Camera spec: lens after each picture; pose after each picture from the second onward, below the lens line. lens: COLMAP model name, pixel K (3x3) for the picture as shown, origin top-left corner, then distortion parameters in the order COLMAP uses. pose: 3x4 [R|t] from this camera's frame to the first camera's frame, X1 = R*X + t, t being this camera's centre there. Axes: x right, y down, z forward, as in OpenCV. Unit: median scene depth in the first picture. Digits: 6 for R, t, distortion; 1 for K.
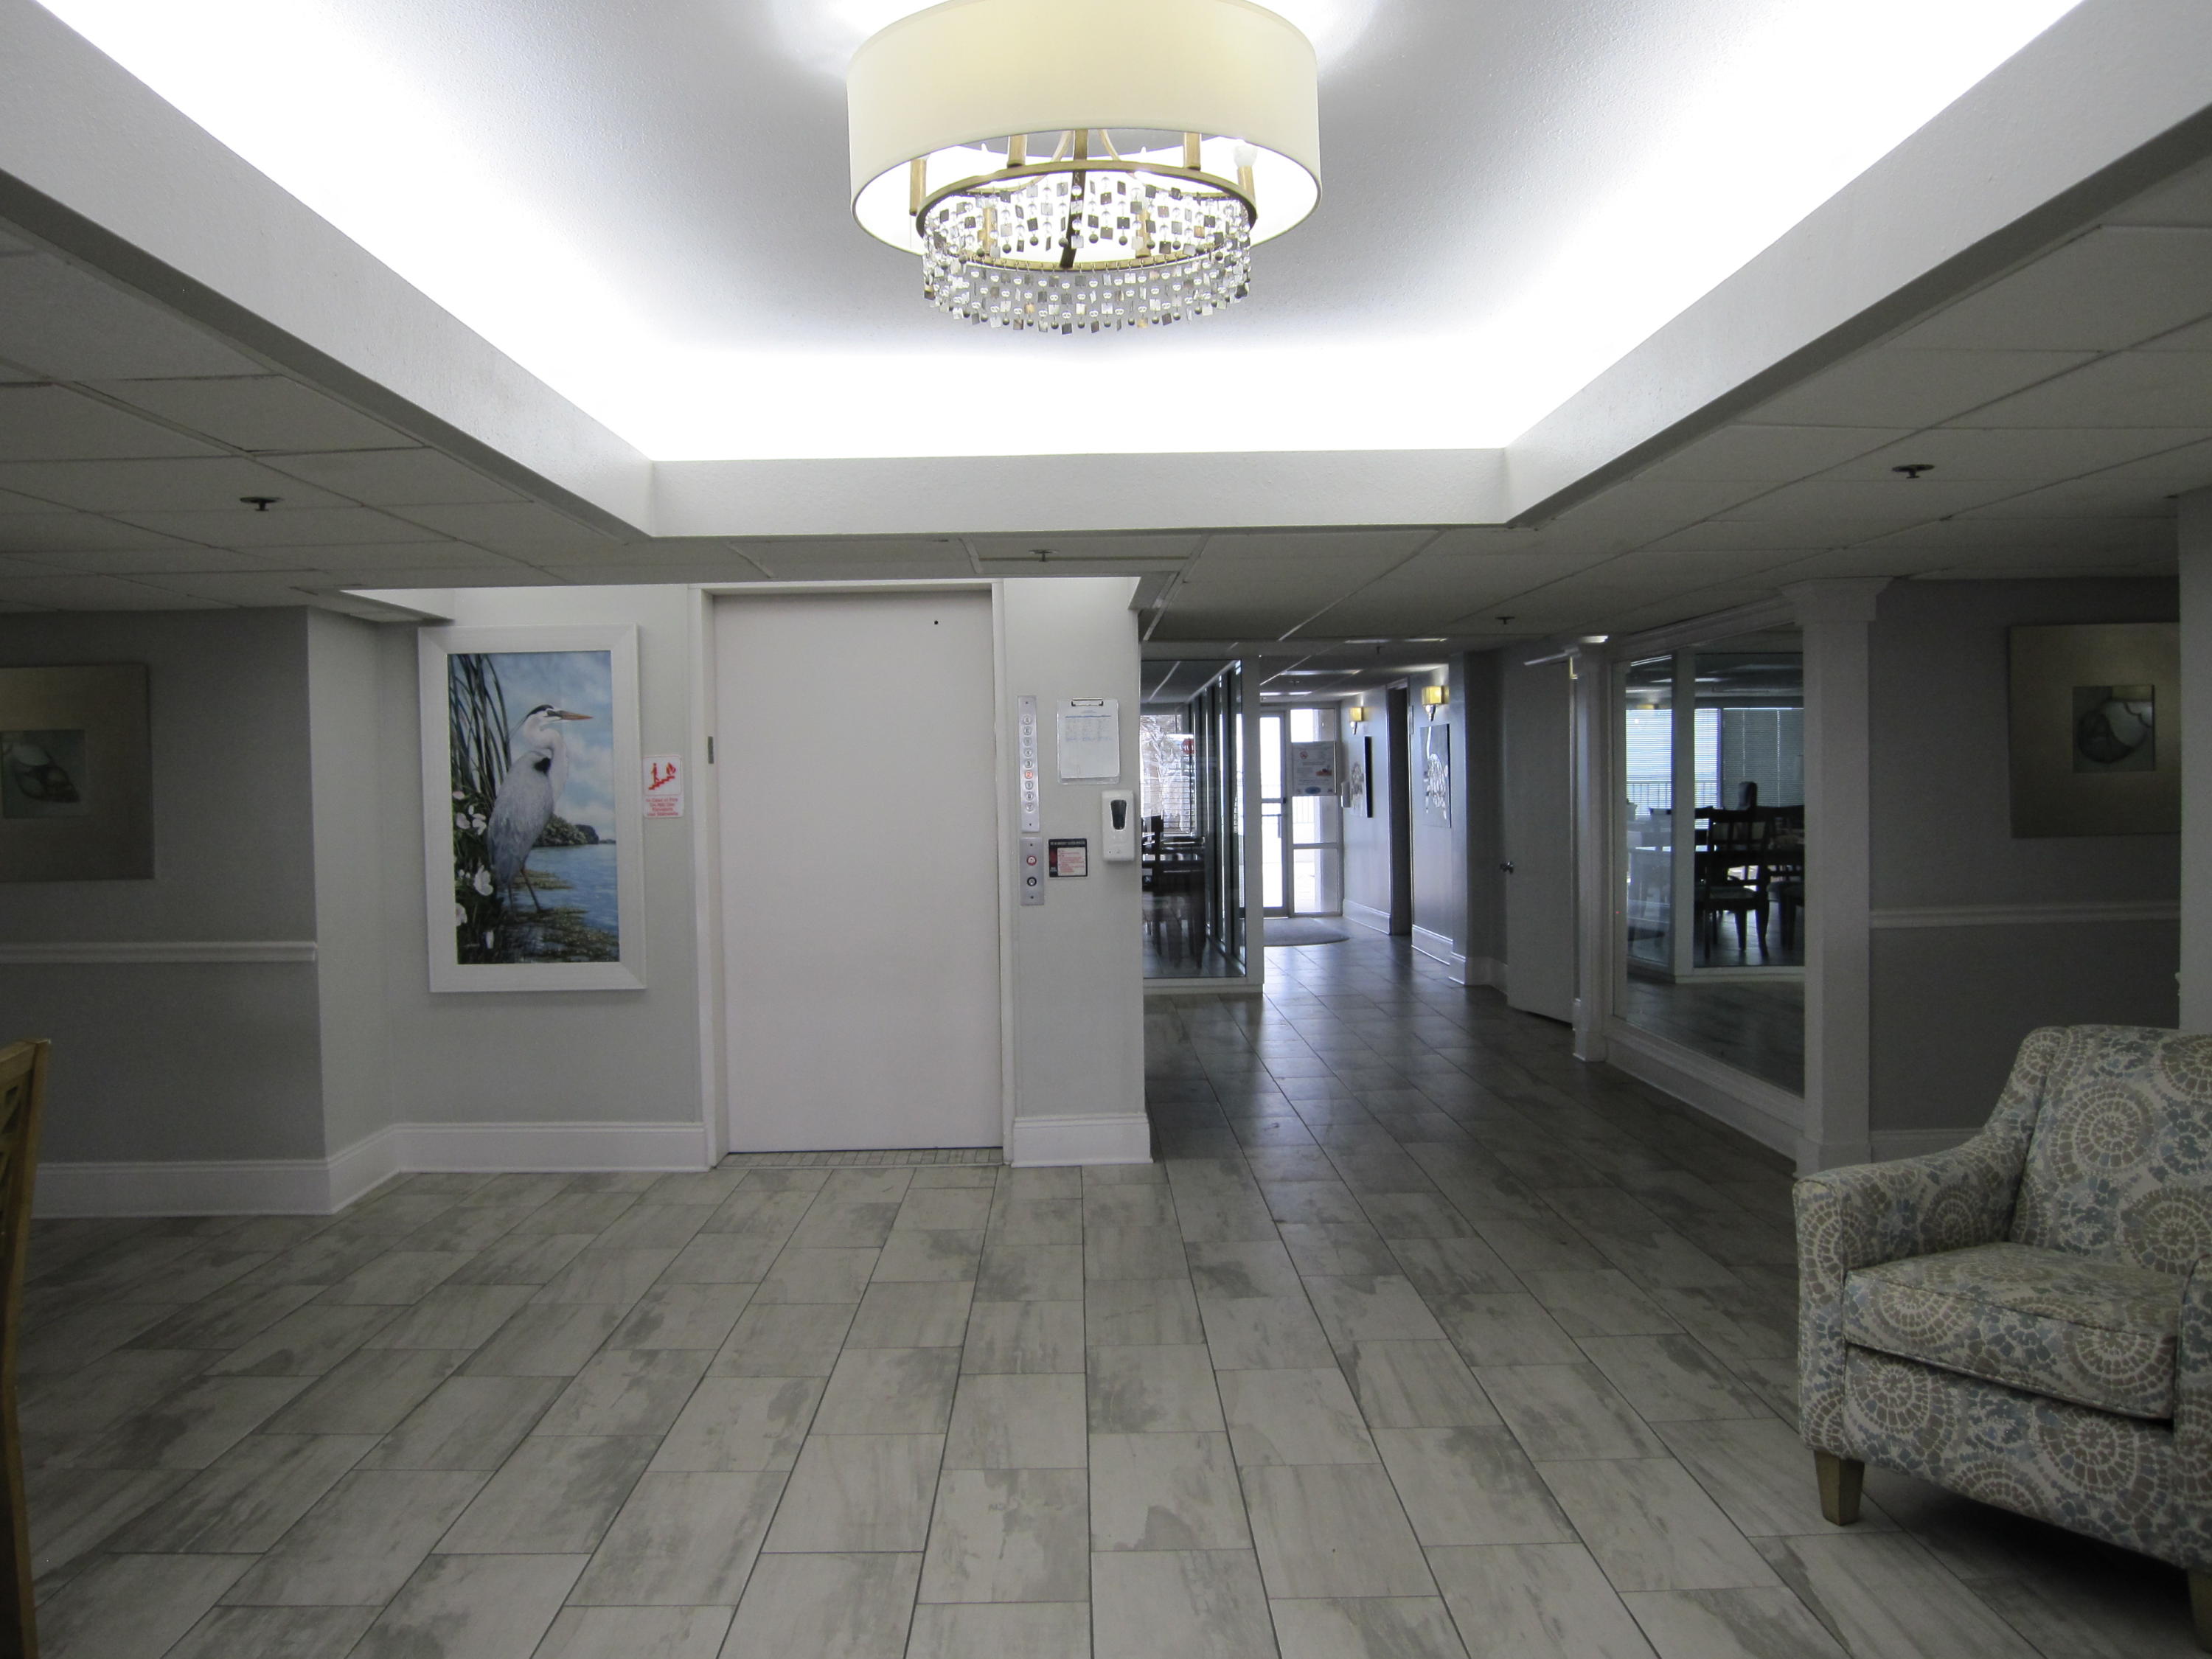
lens RADIAL K [[1806.7, 0, 1103.8], [0, 1806.7, 832.9], [0, 0, 1]] dist [-0.071141, 0.019907]
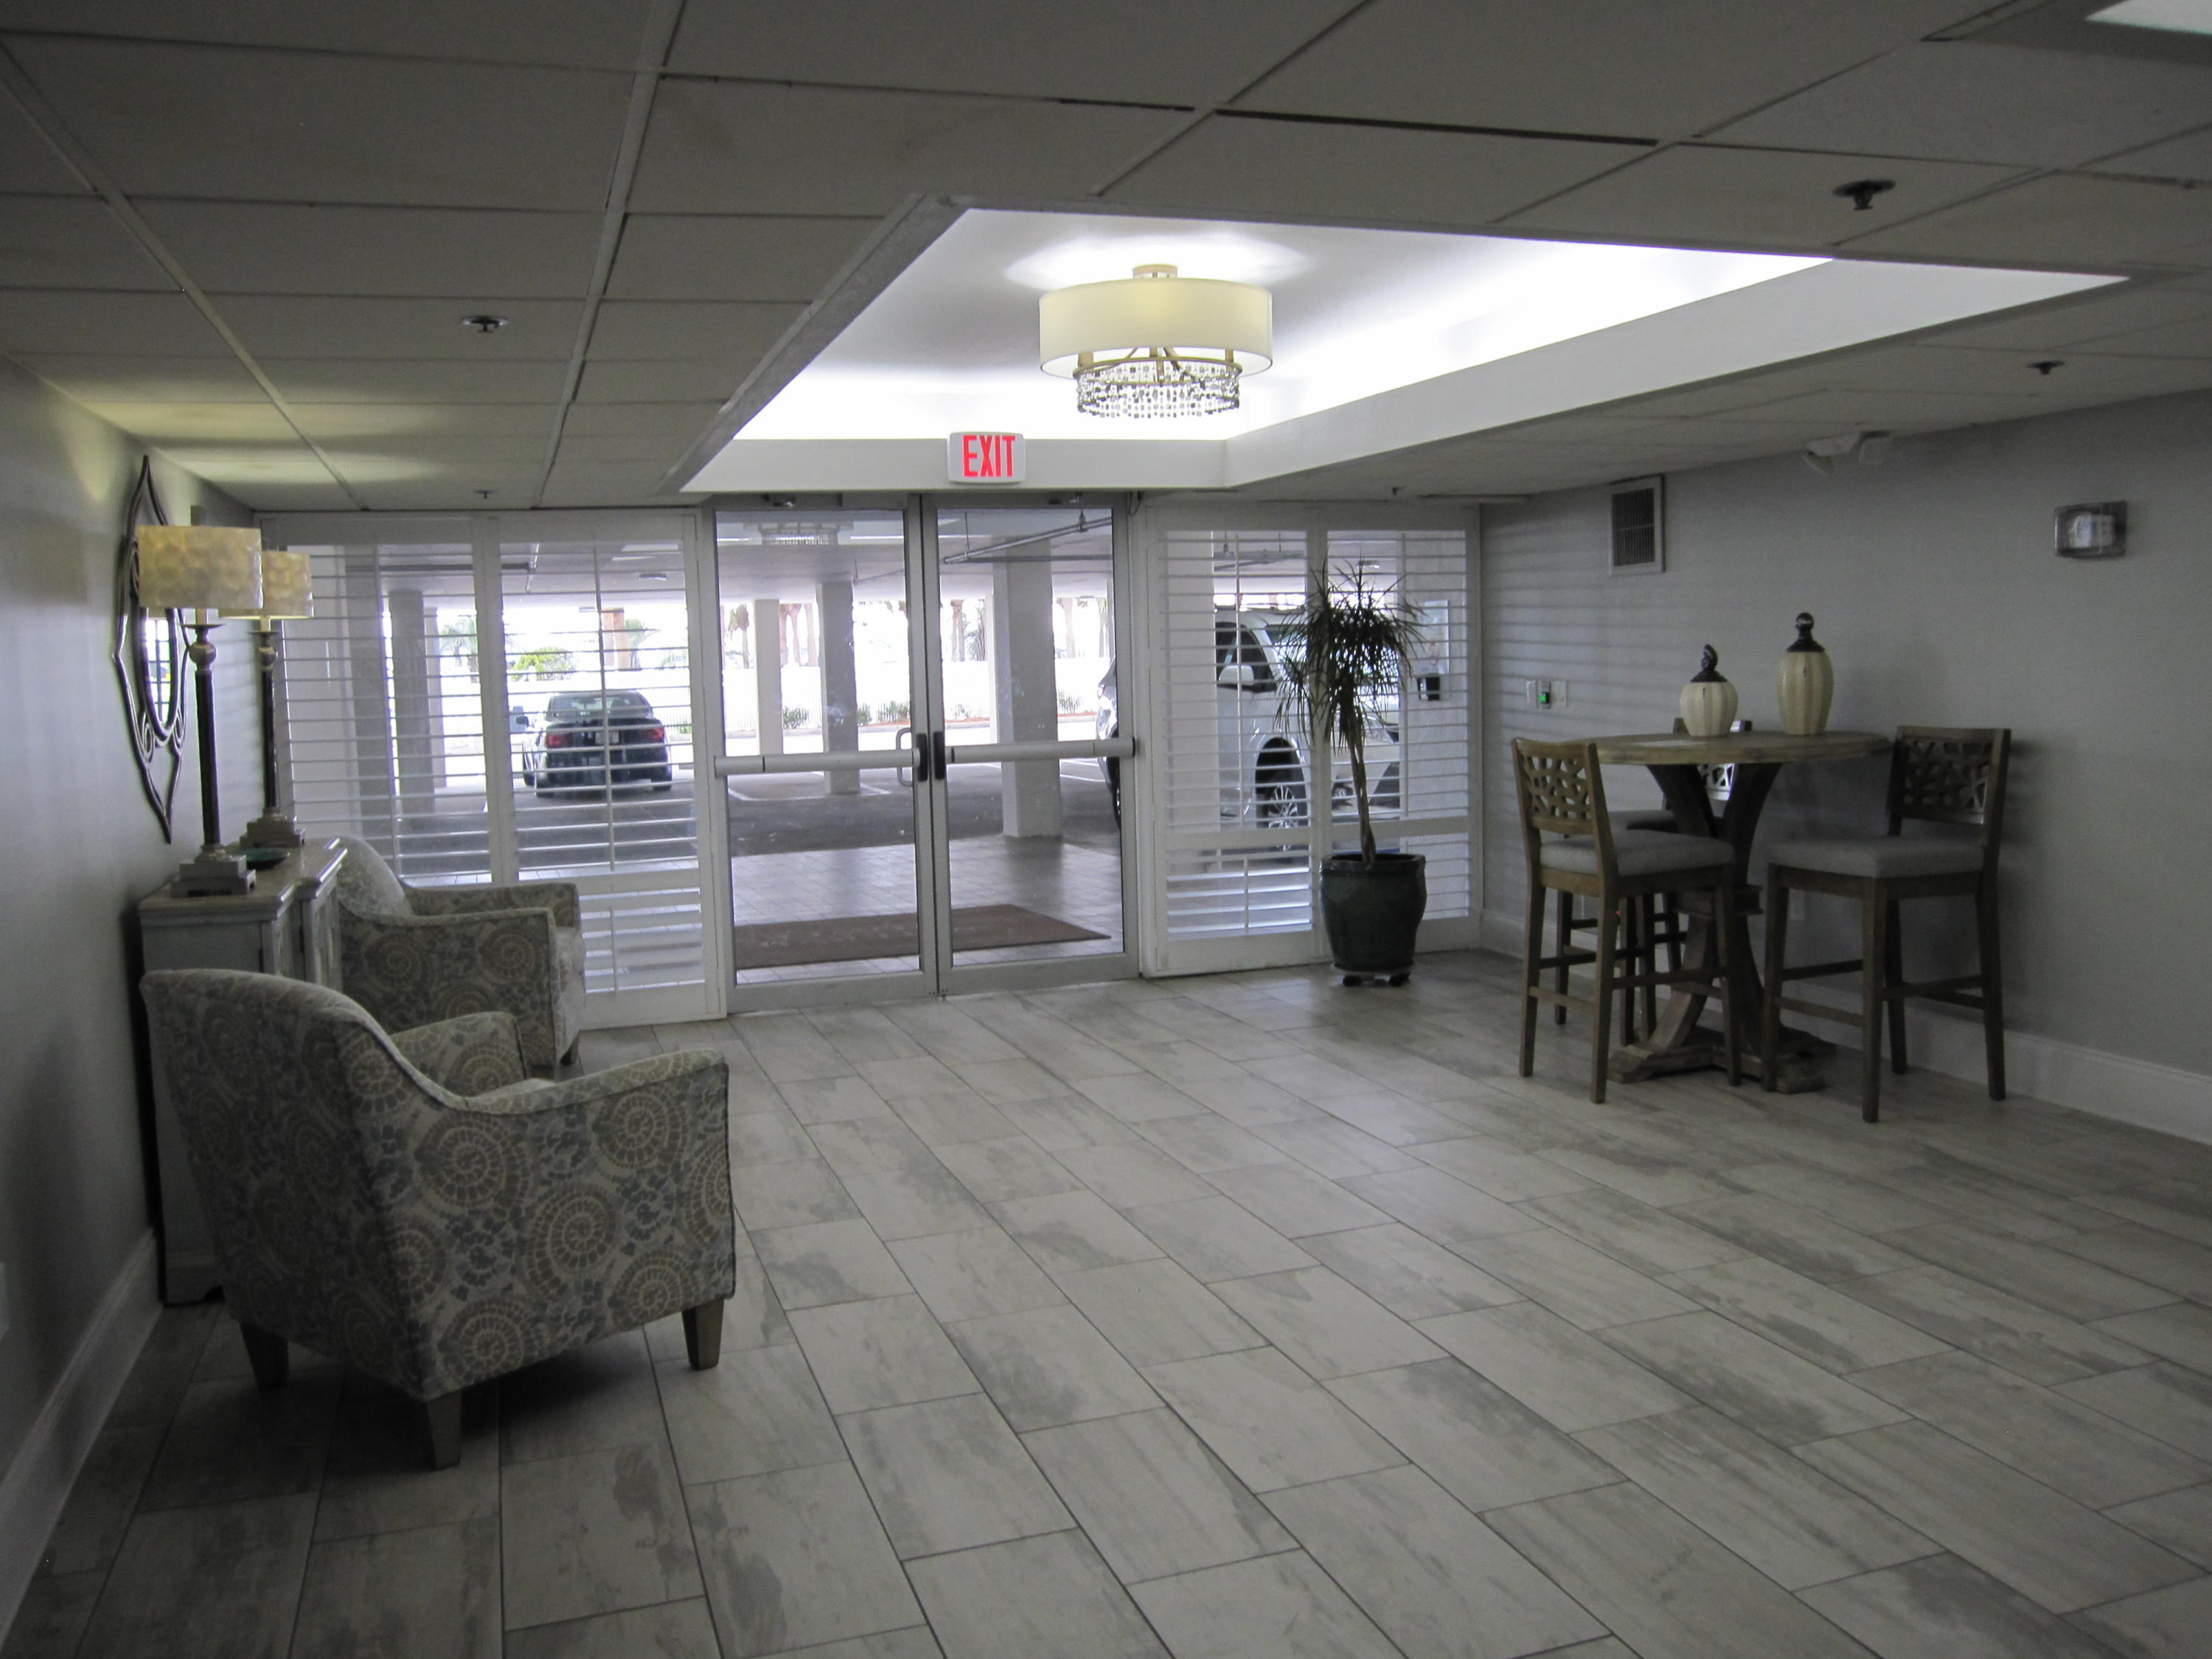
lens RADIAL K [[1806.7, 0, 1103.9], [0, 1806.7, 828.1], [0, 0, 1]] dist [-0.071141, 0.019907]
pose [[-0.951153, 0.076206, -0.299168, 0.438259], [0.037168, 0.990273, 0.134081, -0.069049], [0.306476, 0.116412, -0.944733, 1.870329]]
